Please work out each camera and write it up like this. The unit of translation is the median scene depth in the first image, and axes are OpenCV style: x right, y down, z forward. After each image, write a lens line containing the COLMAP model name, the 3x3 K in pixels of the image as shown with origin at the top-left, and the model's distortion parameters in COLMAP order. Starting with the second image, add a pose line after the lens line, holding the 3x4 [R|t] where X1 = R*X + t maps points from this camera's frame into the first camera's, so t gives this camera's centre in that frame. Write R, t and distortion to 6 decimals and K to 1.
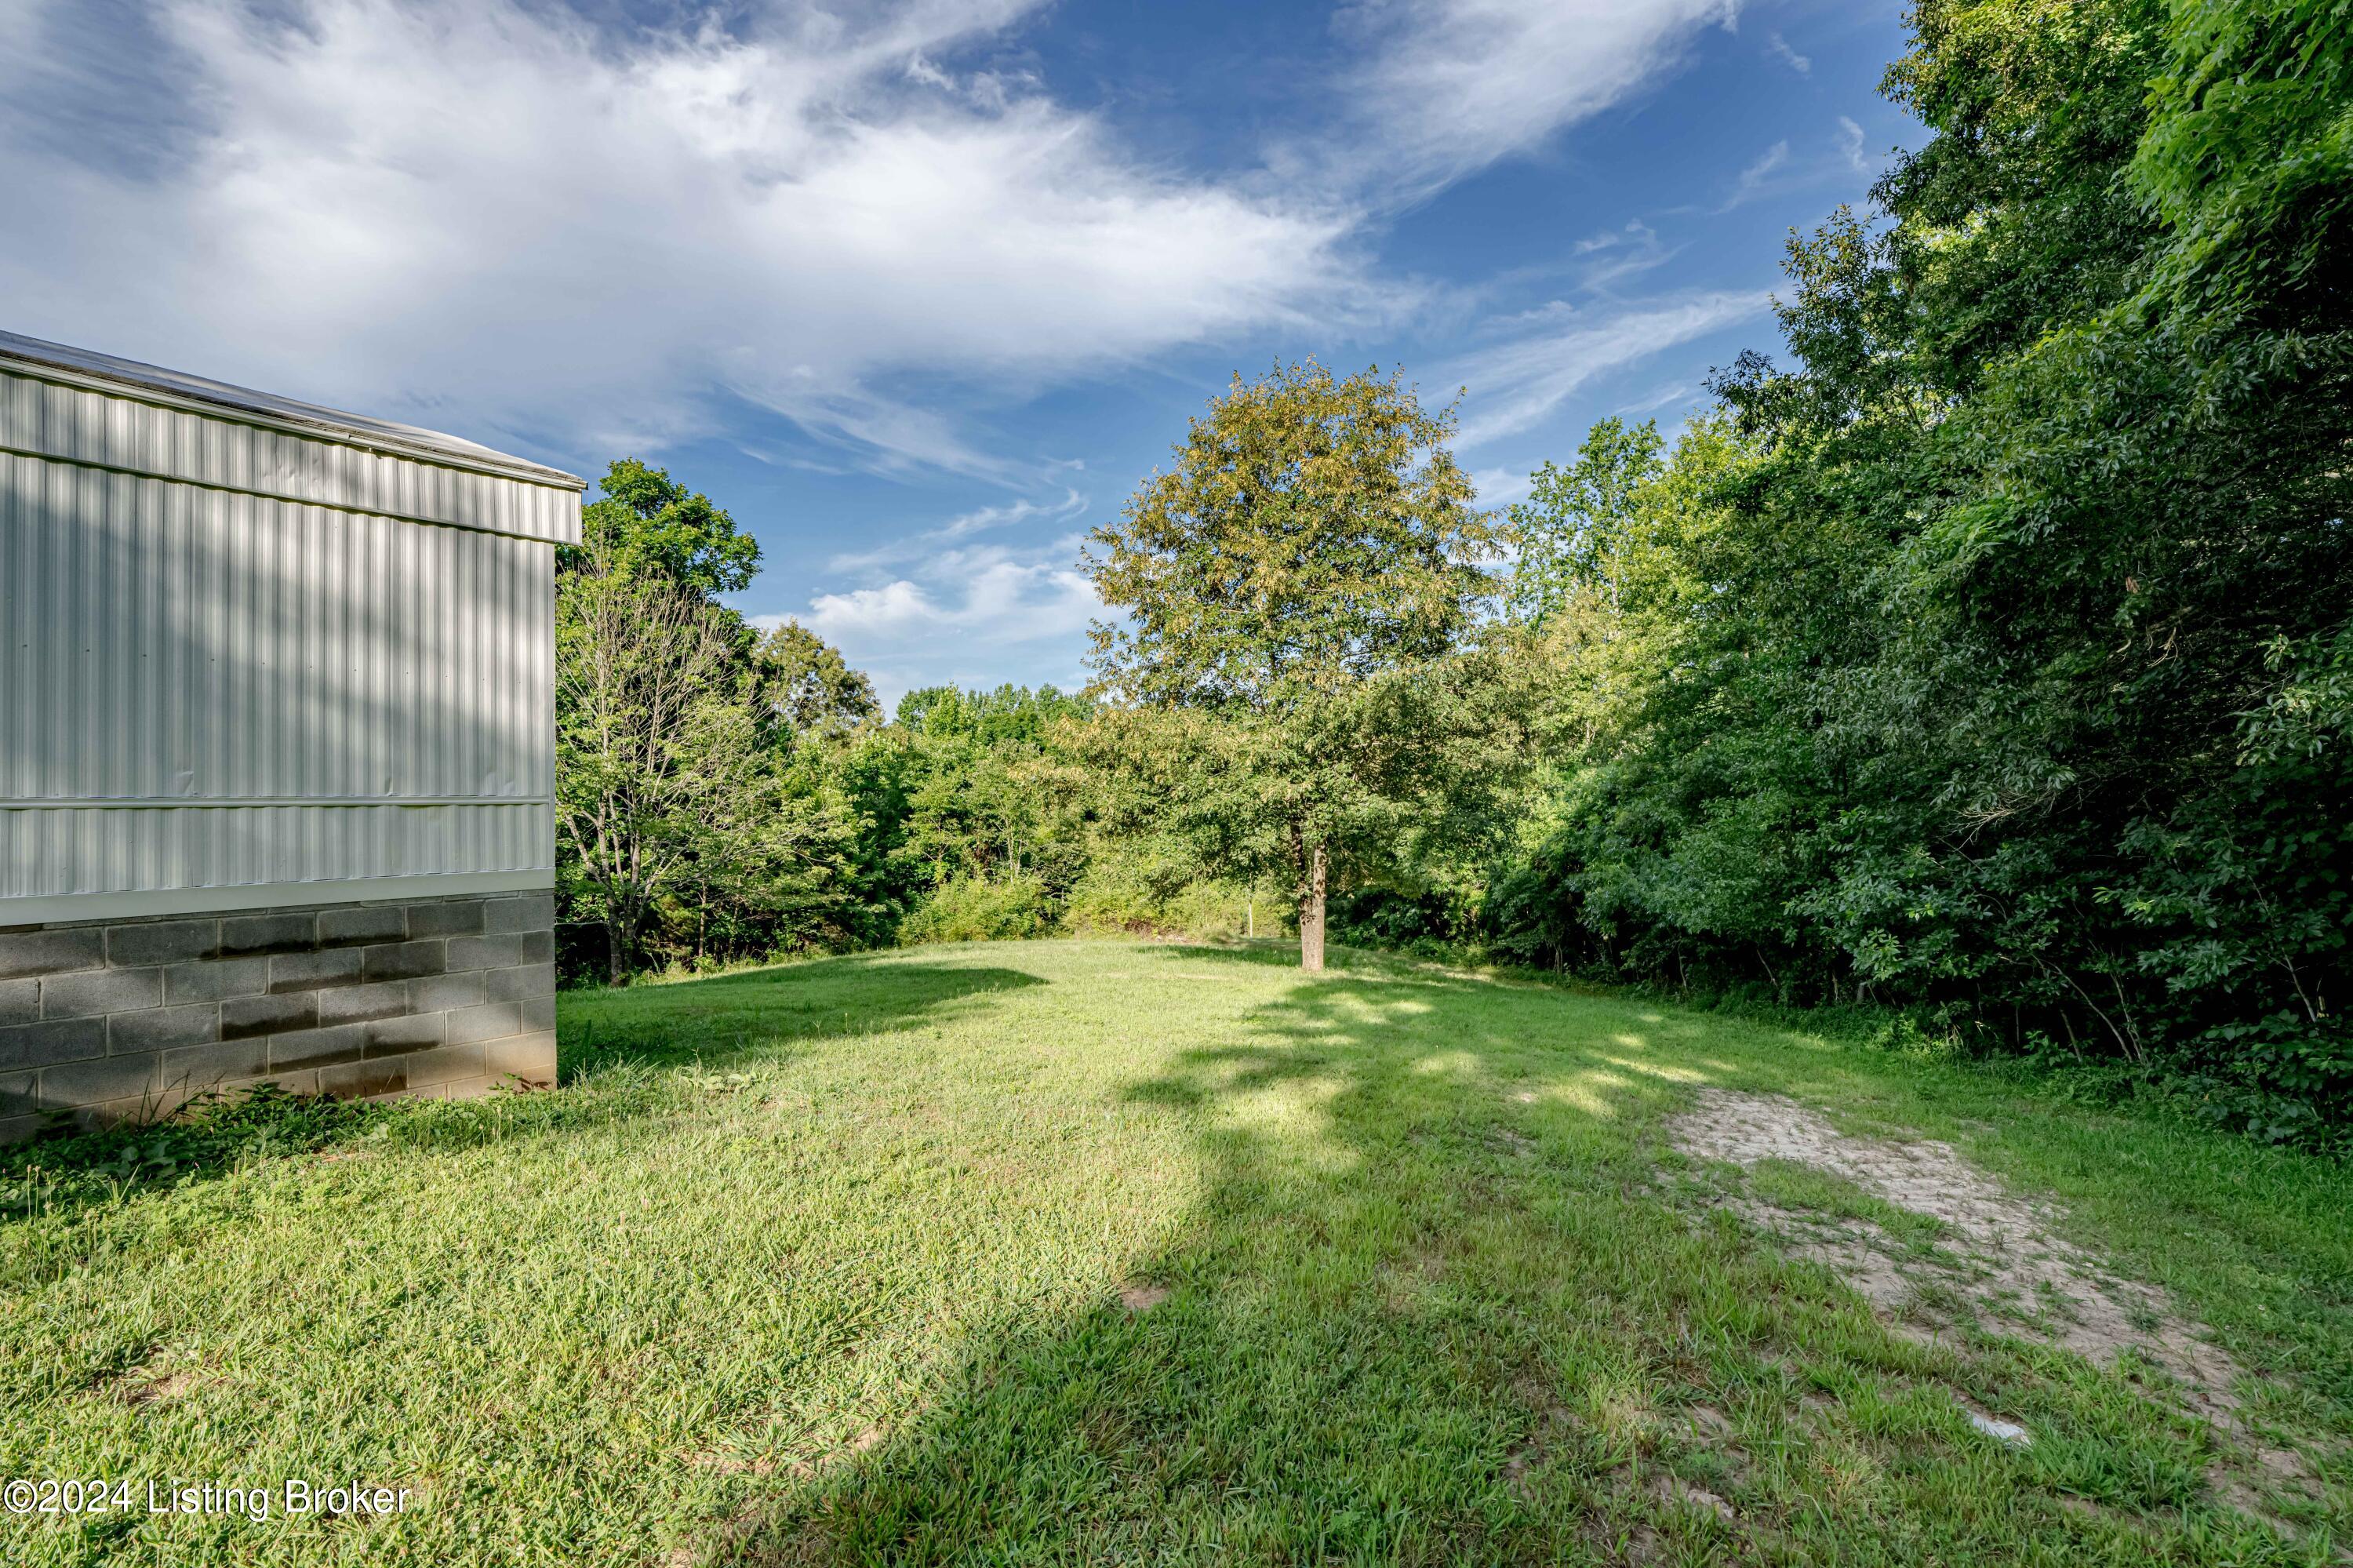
lens RADIAL K [[1096.7, 0, 1176.7], [0, 1096.7, 808.6], [0, 0, 1]] dist [-0.000980, 0.000312]
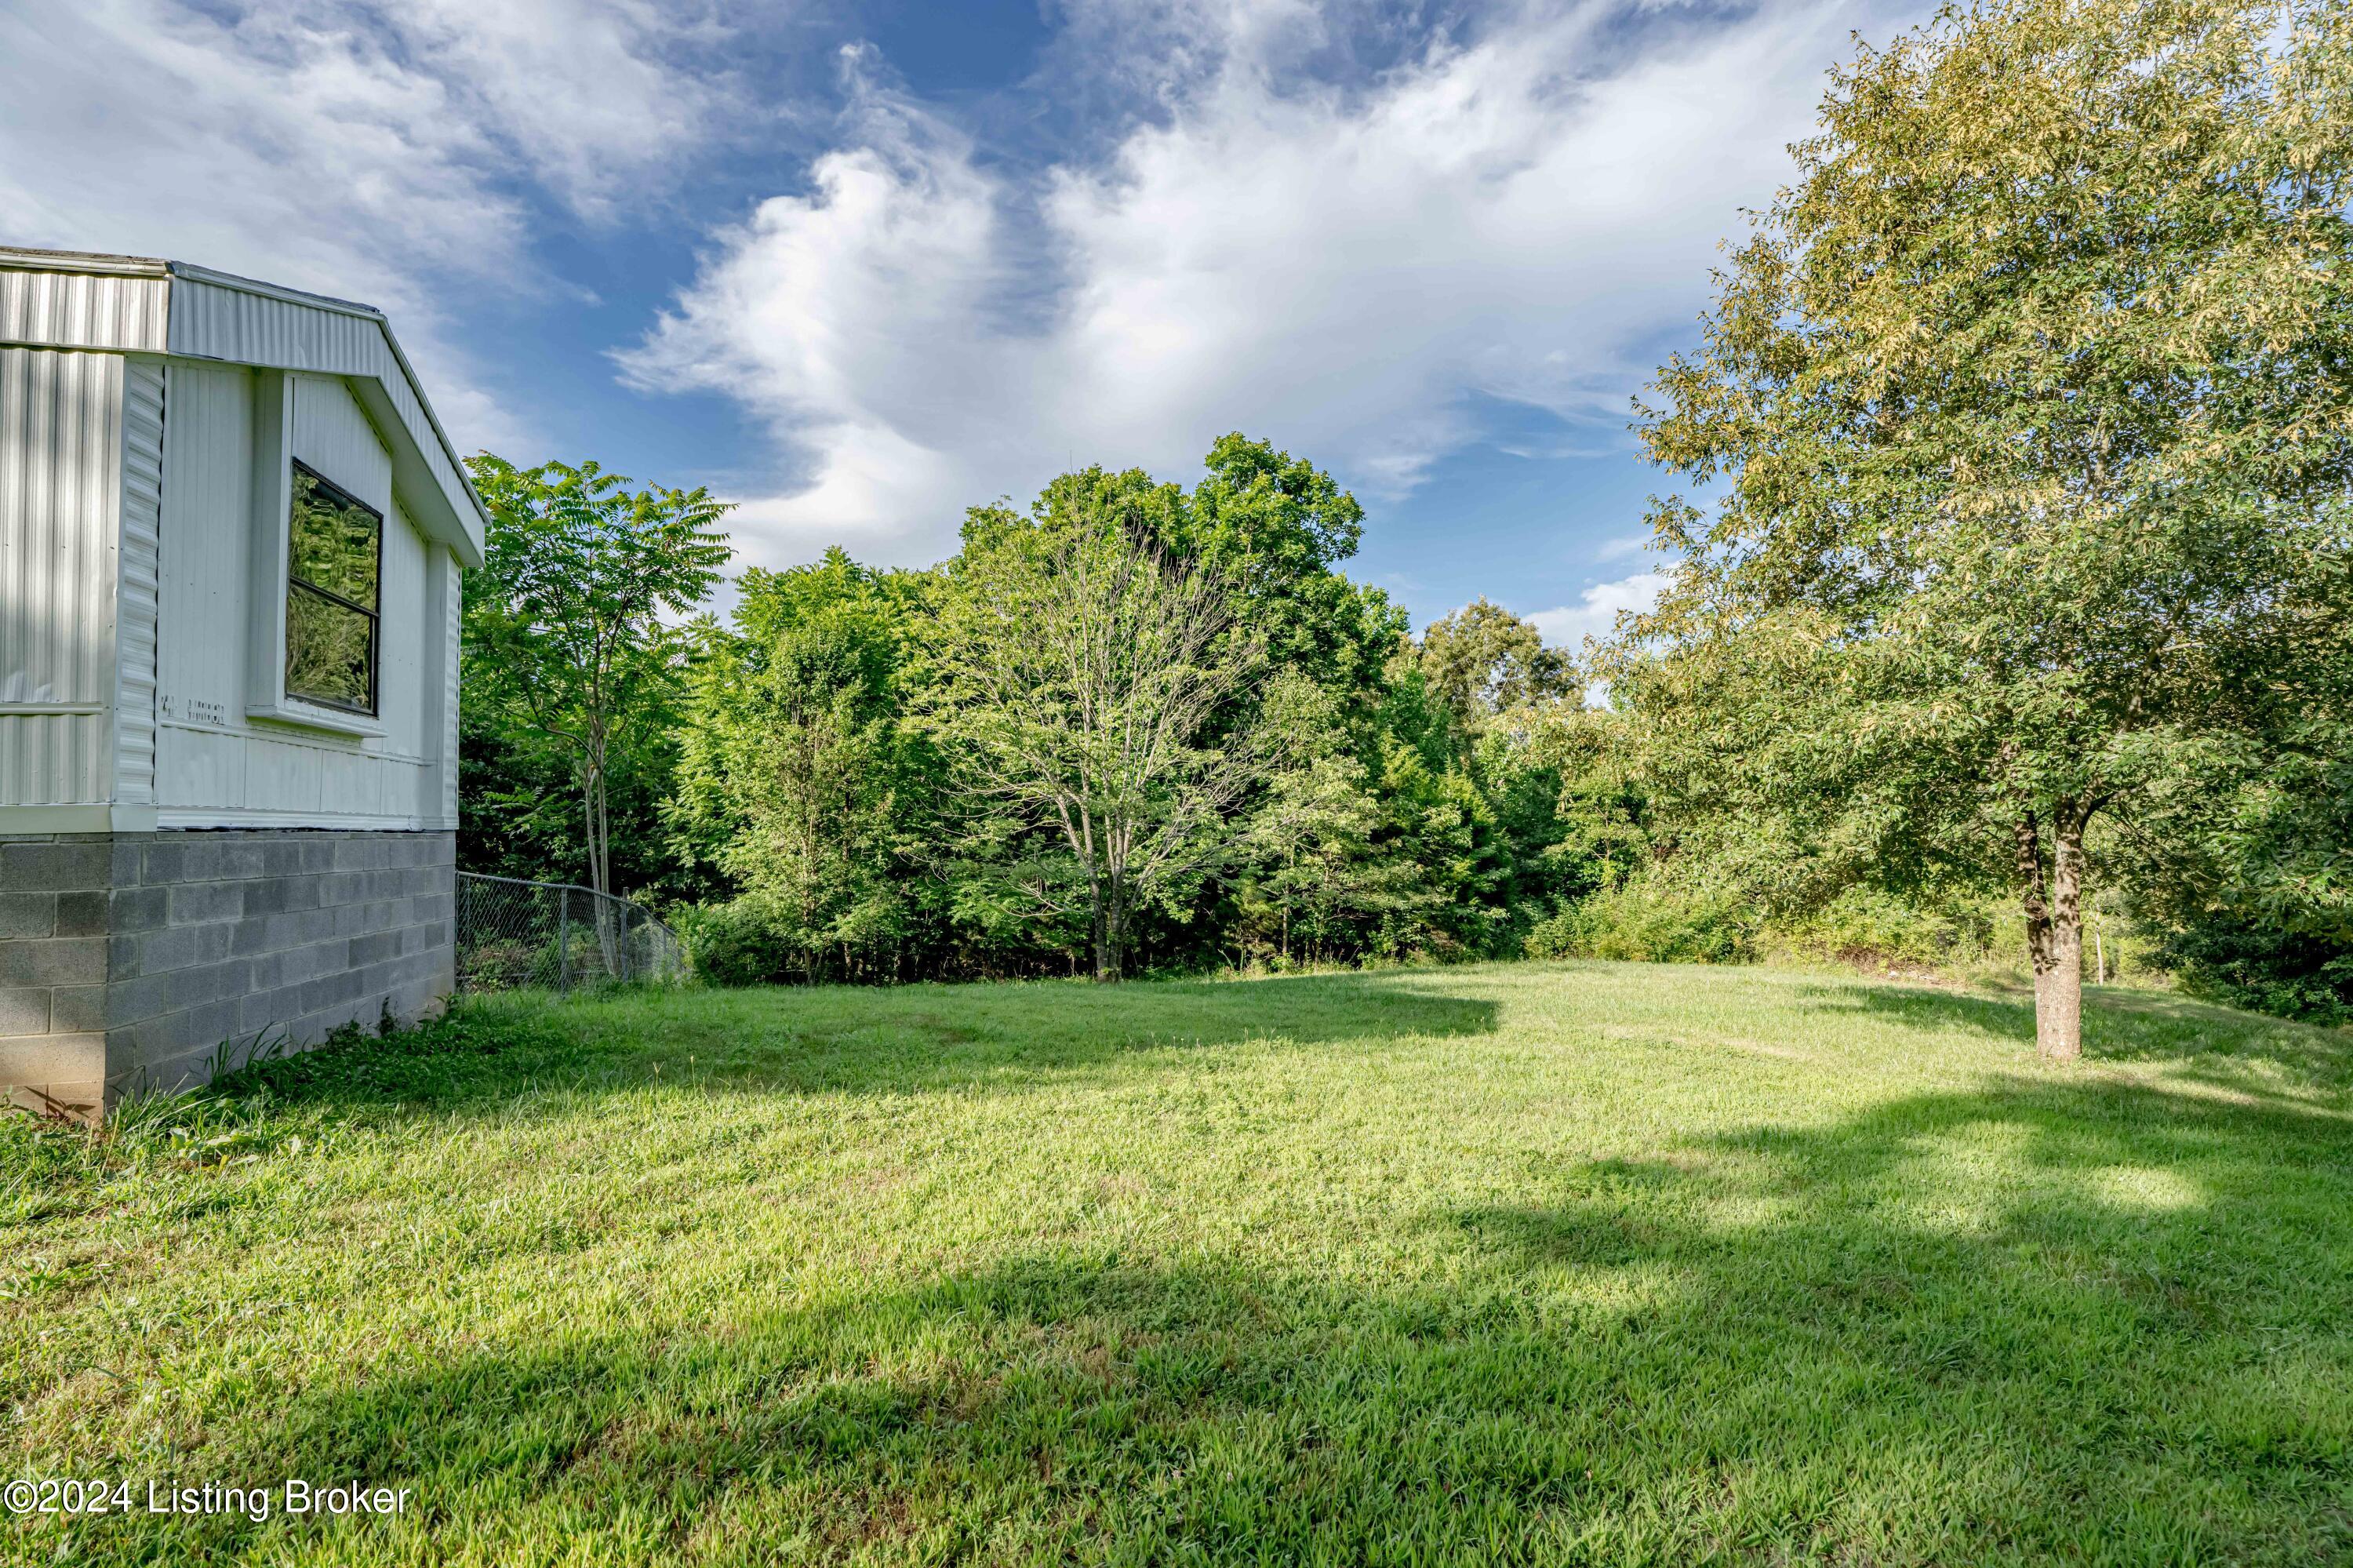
lens RADIAL K [[1137.2, 0, 1176.5], [0, 1137.2, 784.0], [0, 0, 1]] dist [-0.042929, 0.000725]
pose [[0.781660, -0.021603, -0.623330, 0.061307], [0.007586, 0.999655, -0.025133, 0.009618], [0.623659, 0.014917, 0.781555, 0.132053]]
